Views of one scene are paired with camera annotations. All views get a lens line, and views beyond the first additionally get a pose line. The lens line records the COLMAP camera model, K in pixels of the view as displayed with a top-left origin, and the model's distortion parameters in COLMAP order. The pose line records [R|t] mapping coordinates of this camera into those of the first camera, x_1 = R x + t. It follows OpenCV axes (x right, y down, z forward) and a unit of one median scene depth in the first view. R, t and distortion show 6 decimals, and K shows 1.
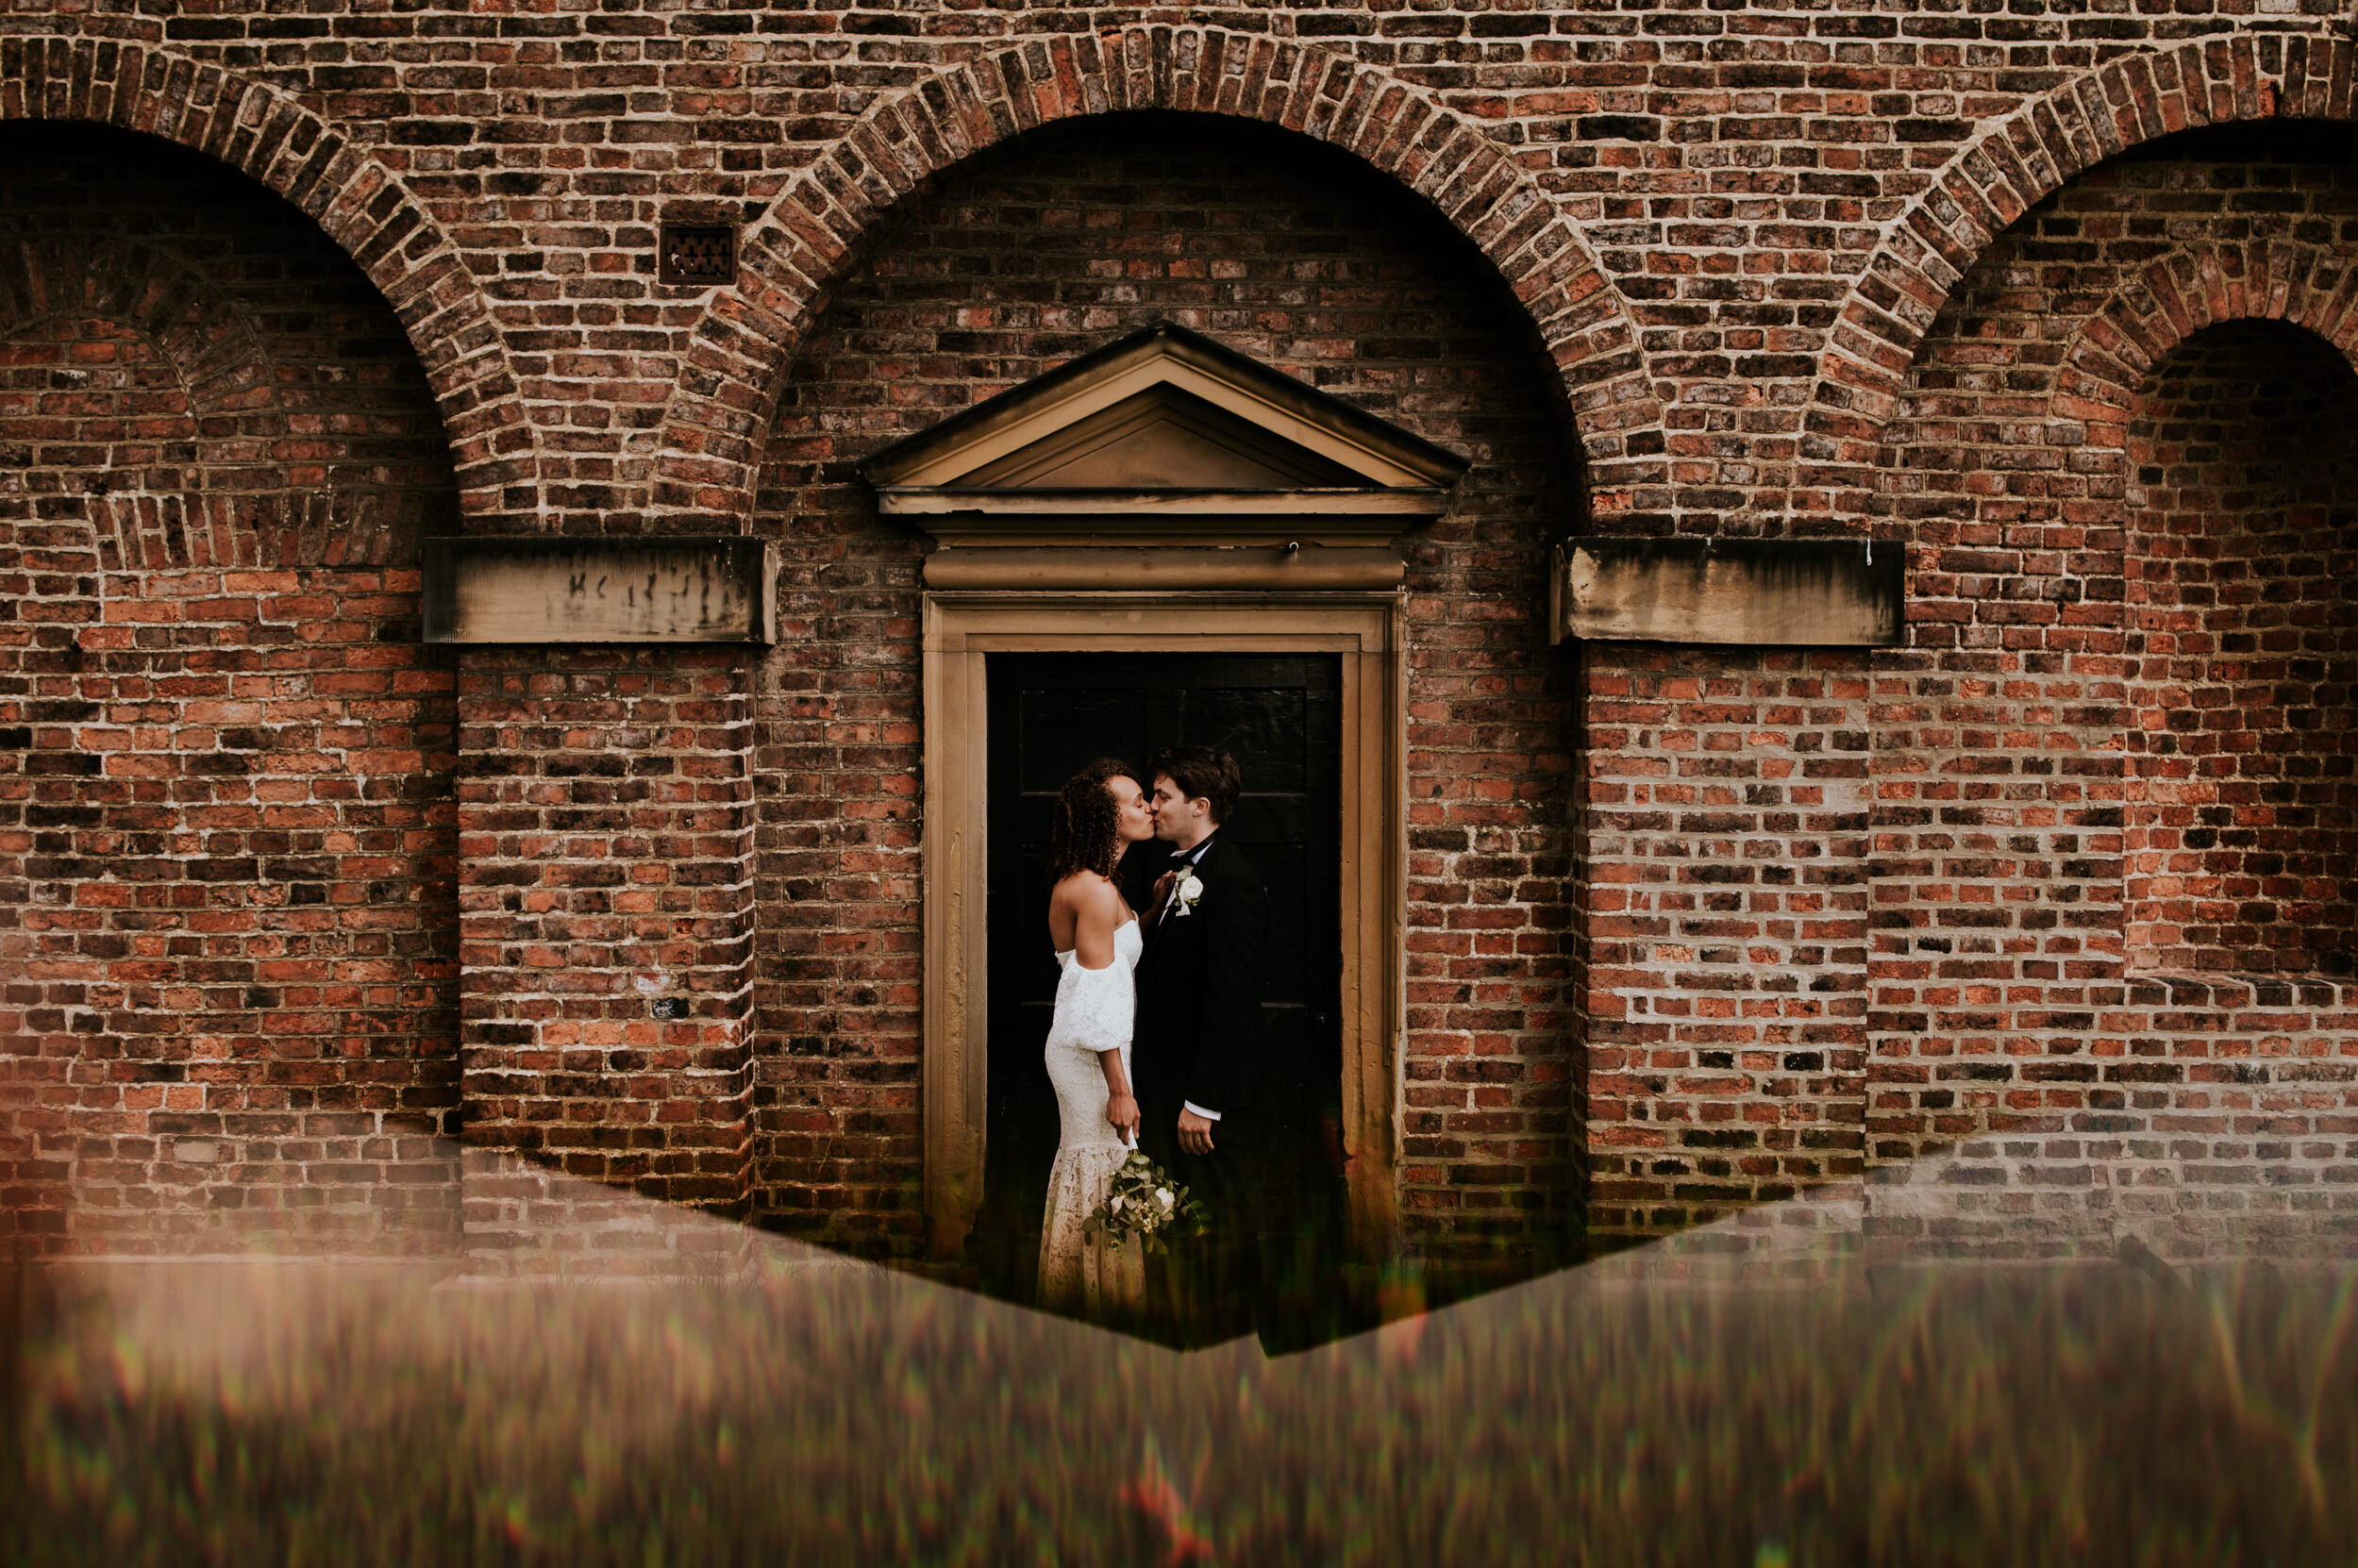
lens RADIAL K [[2384.0, 0, 1195.1], [0, 2384.0, 780.9], [0, 0, 1]] dist [-0.074470, 0.000000]
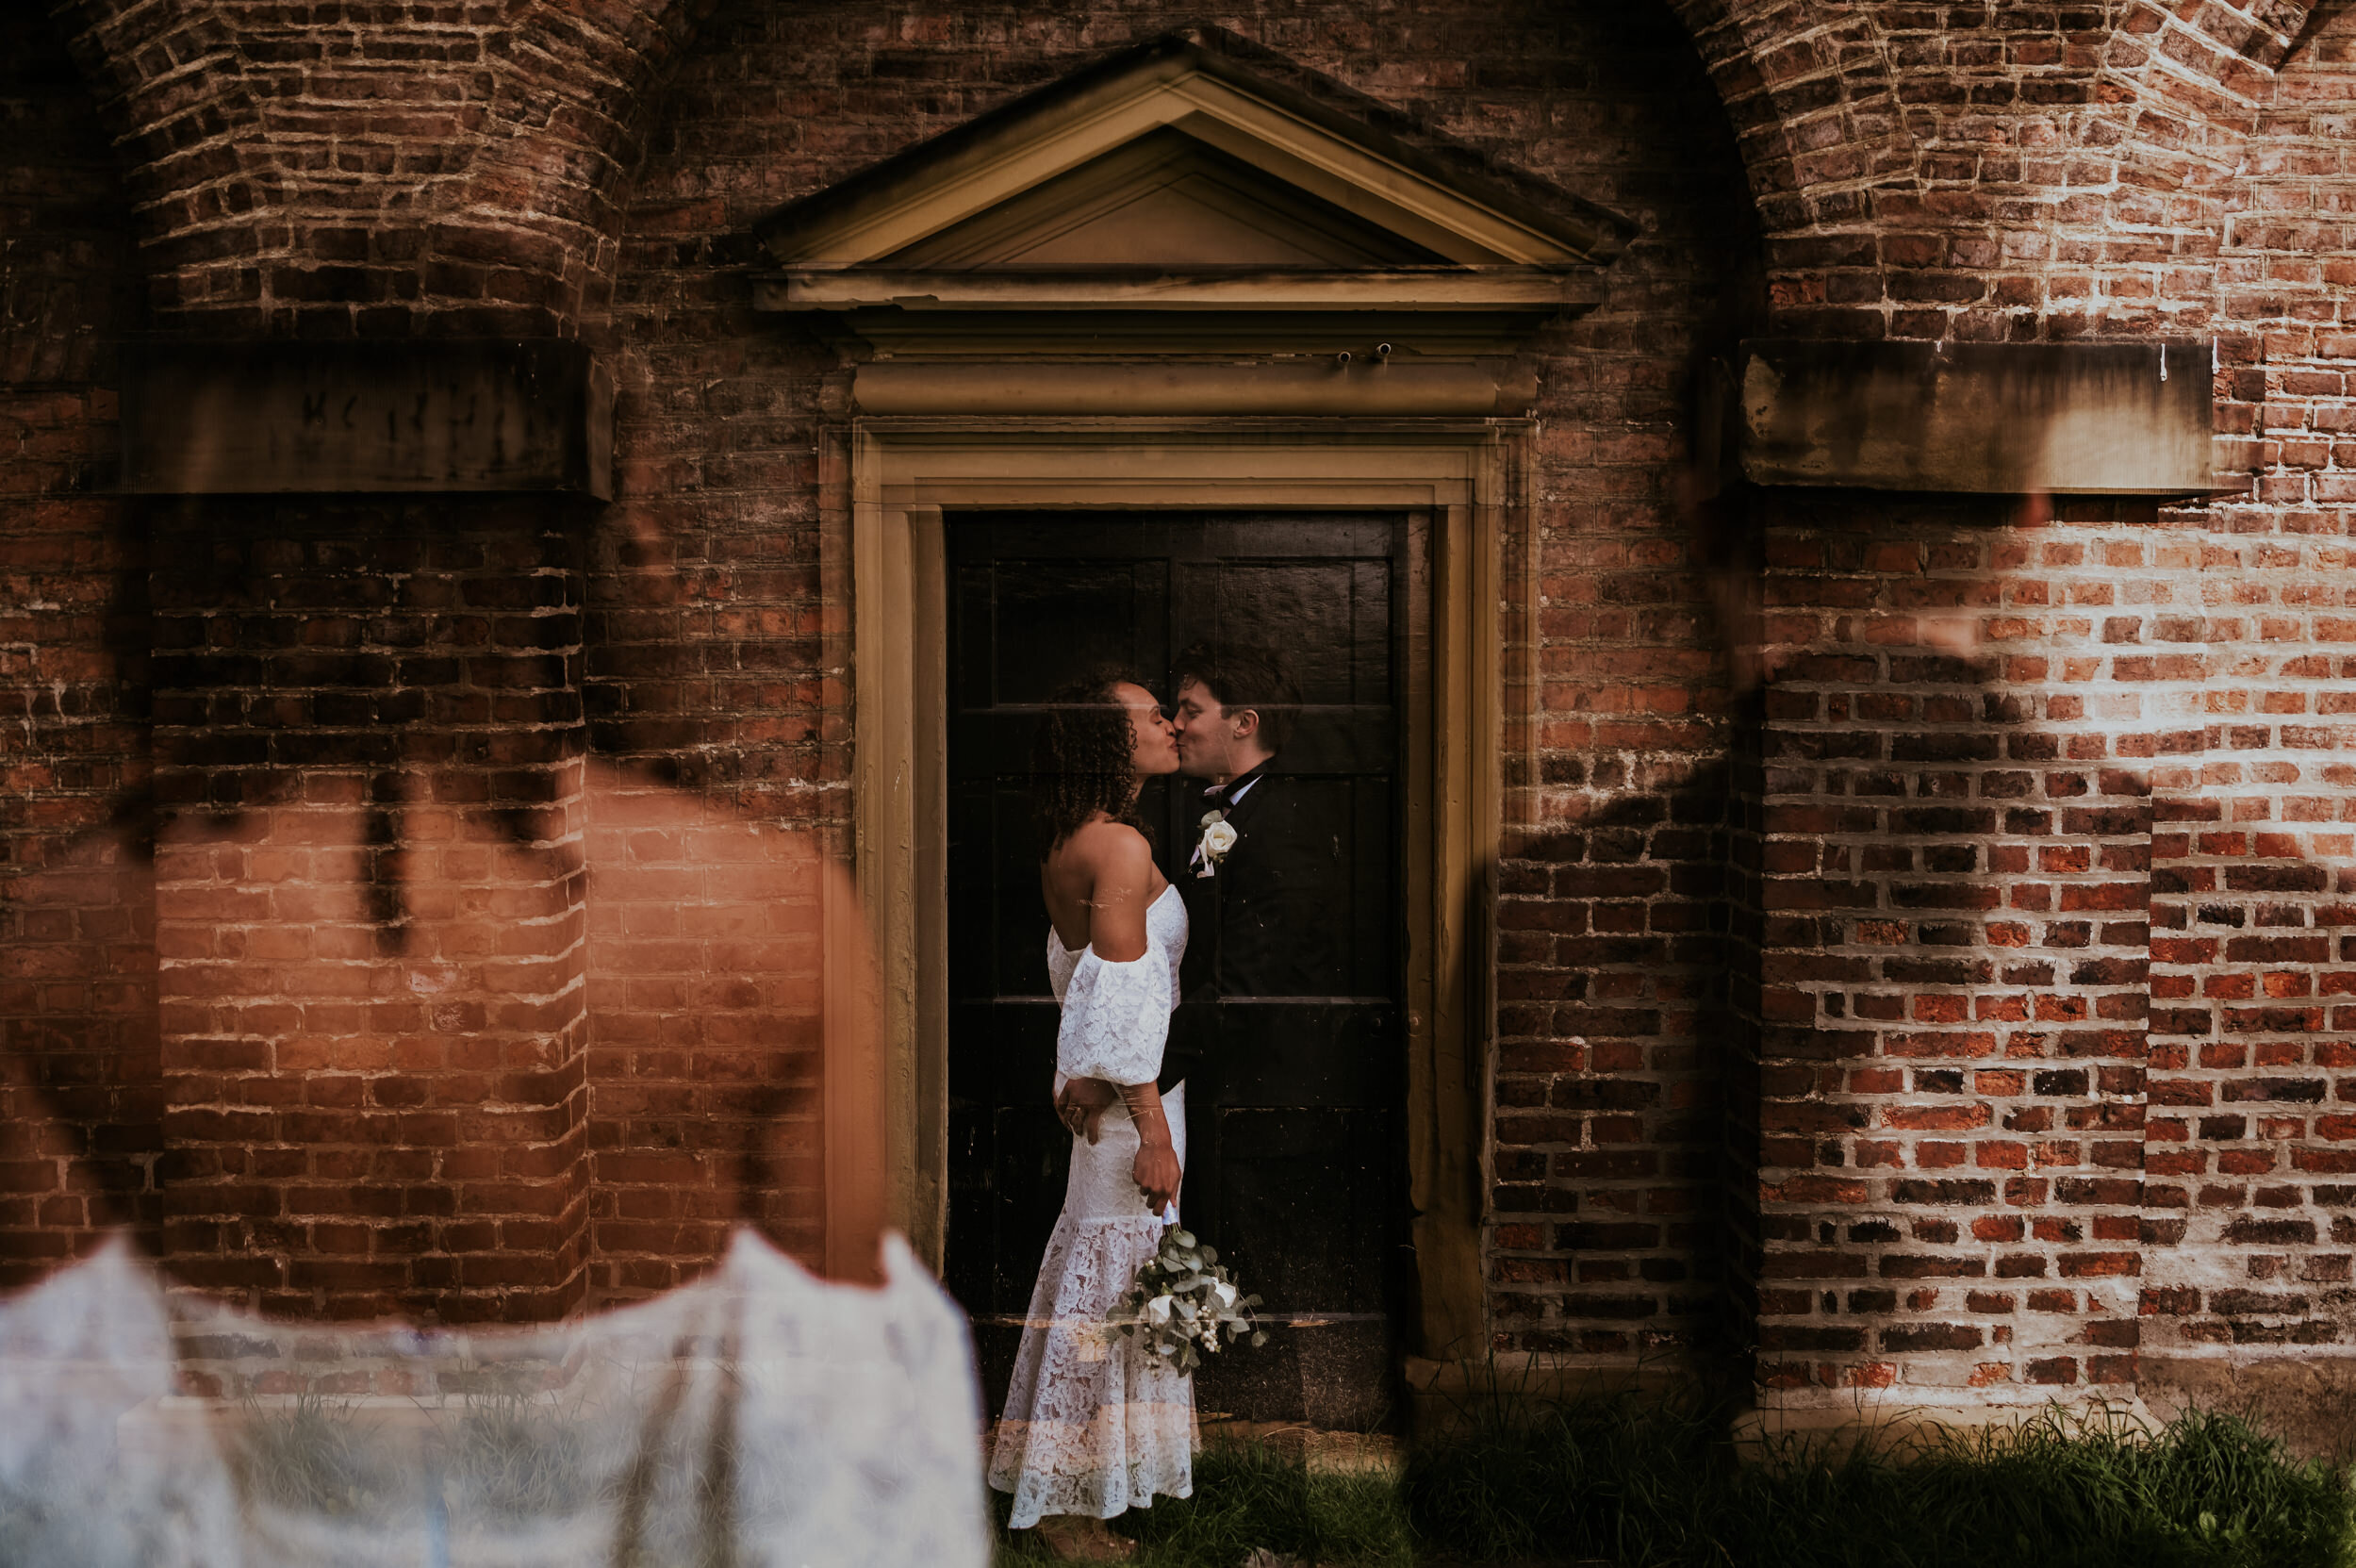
lens RADIAL K [[2382.3, 0, 1173.5], [0, 2382.3, 796.1], [0, 0, 1]] dist [-0.074470, 0.000000]
pose [[0.999819, -0.003512, 0.018675, -0.022639], [0.002796, 0.999265, 0.038233, 0.004392], [-0.018795, -0.038174, 0.999094, 0.296832]]
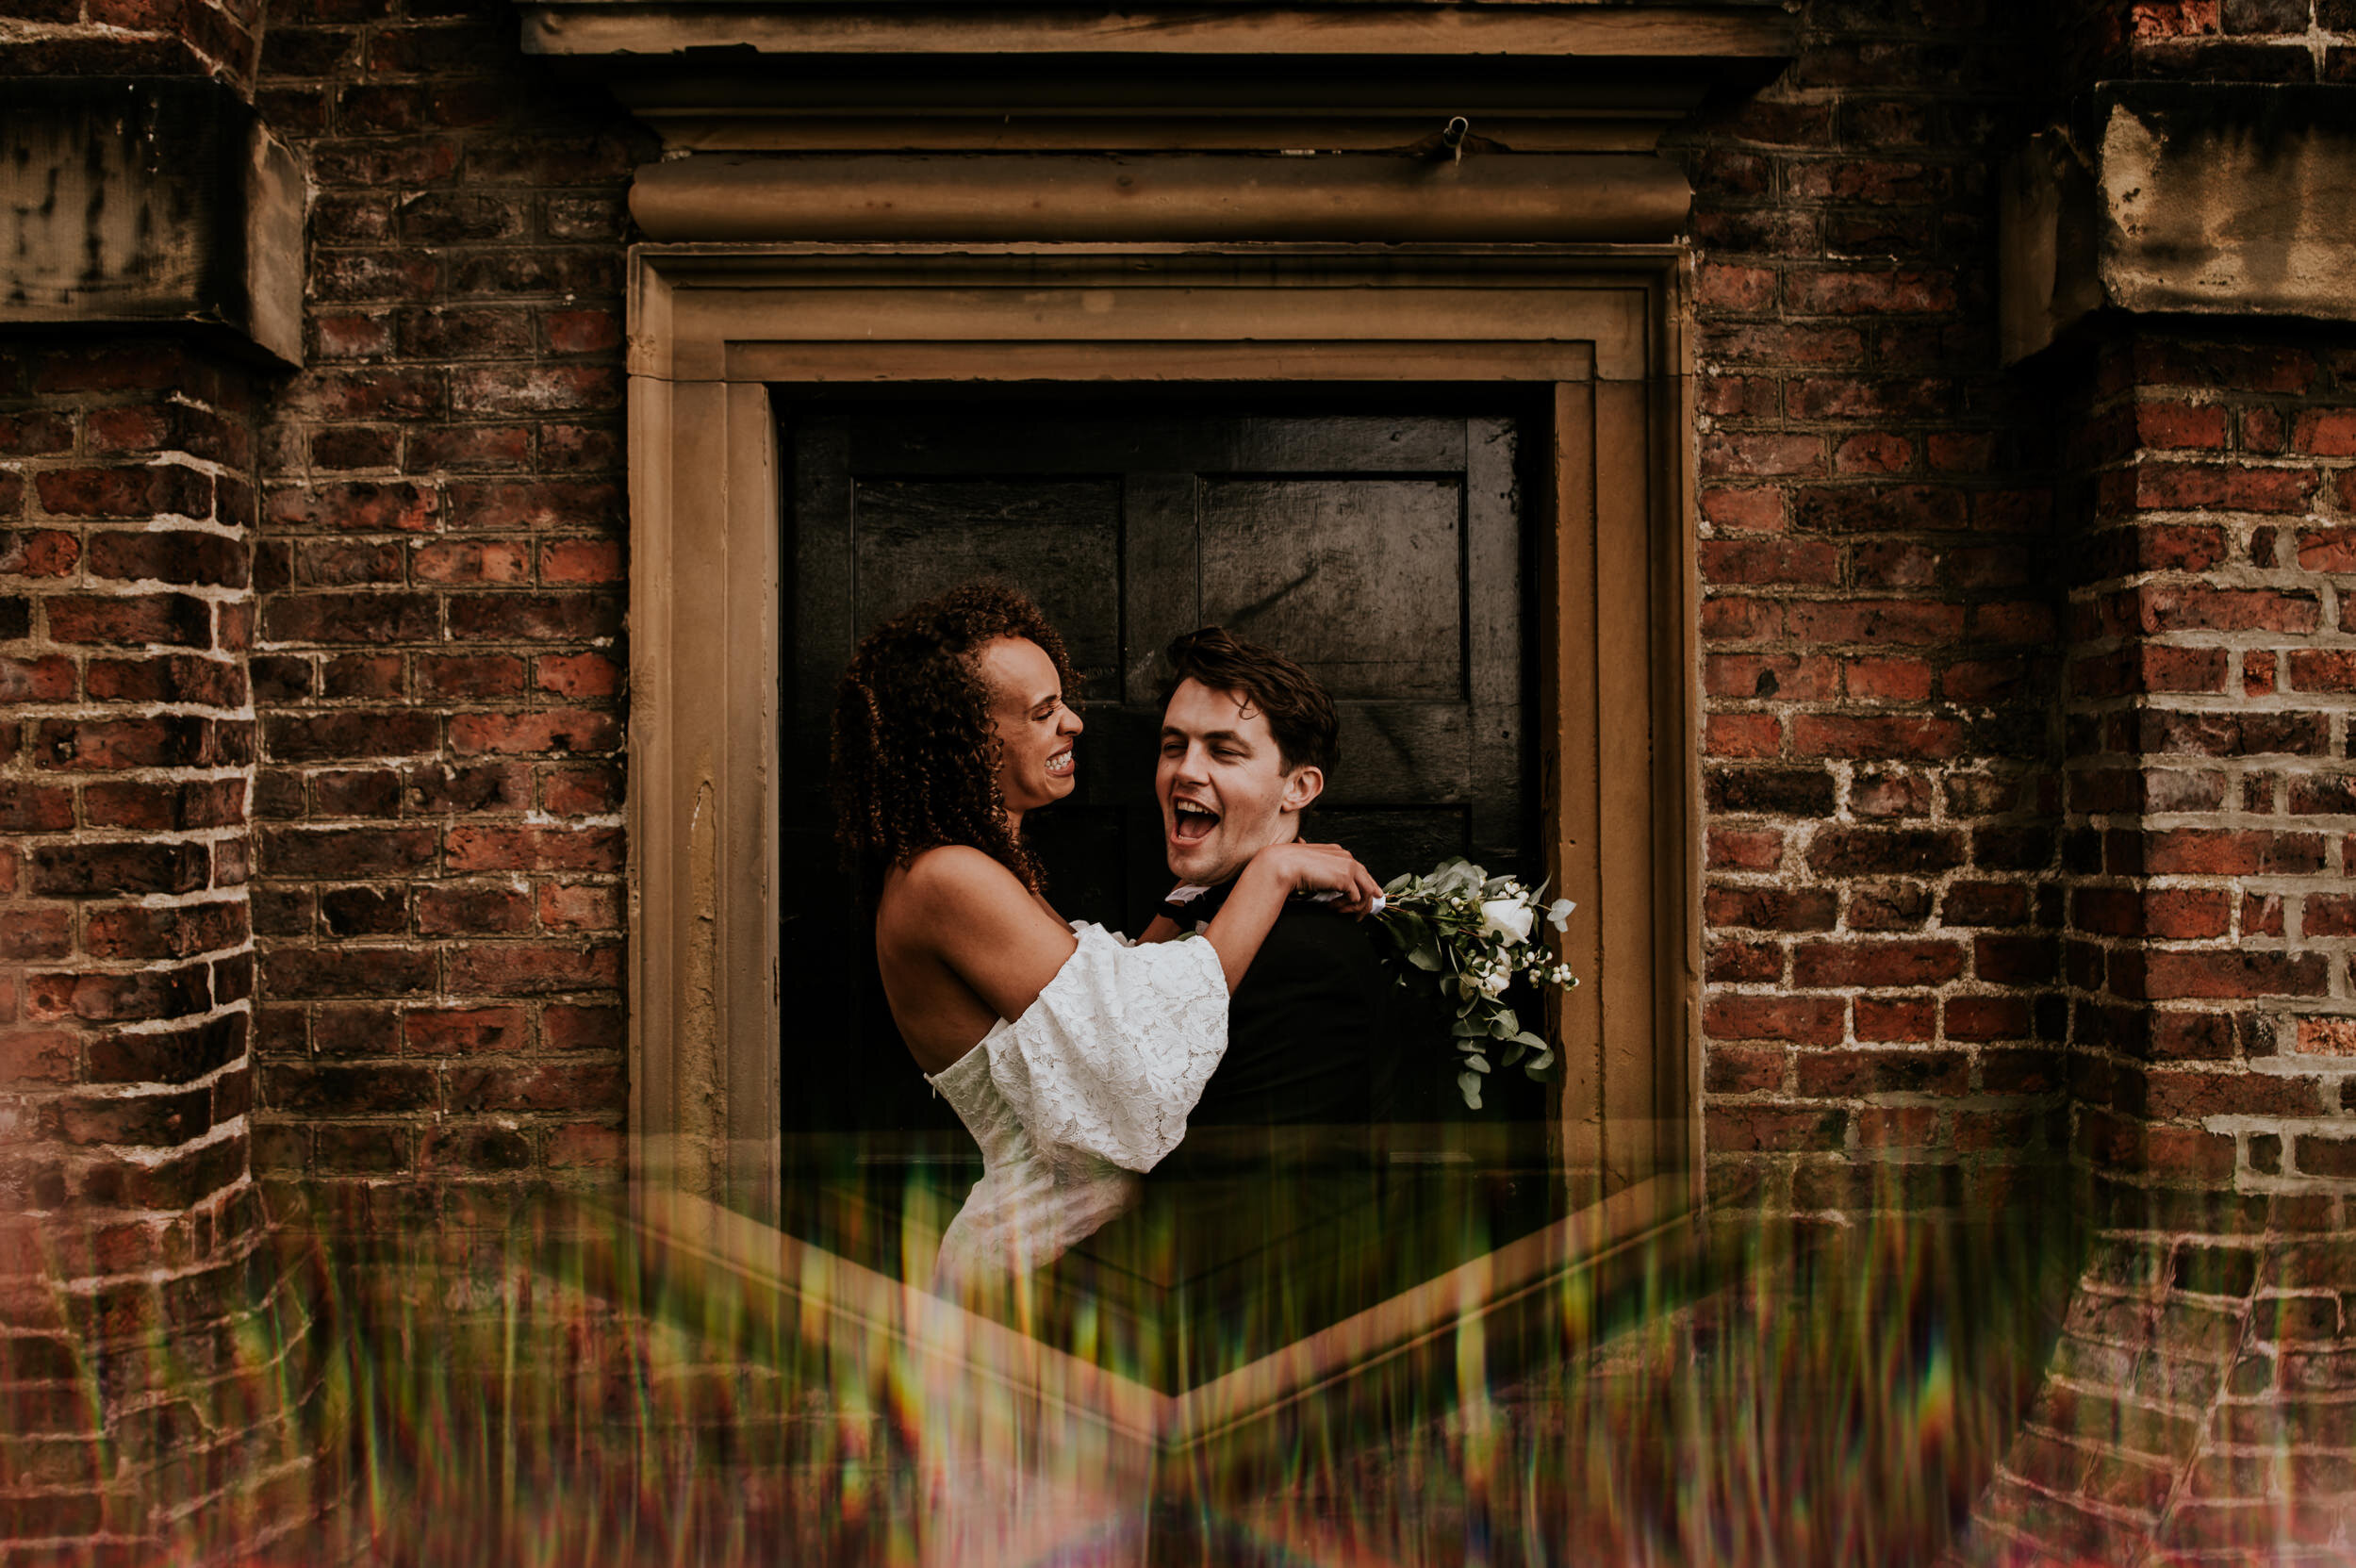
lens RADIAL K [[2382.3, 0, 1183.0], [0, 2382.3, 827.0], [0, 0, 1]] dist [-0.074470, 0.000000]
pose [[0.999738, -0.007081, 0.021786, -0.020368], [0.007471, 0.999812, -0.017873, 0.039922], [-0.021655, 0.018031, 0.999603, 0.566355]]
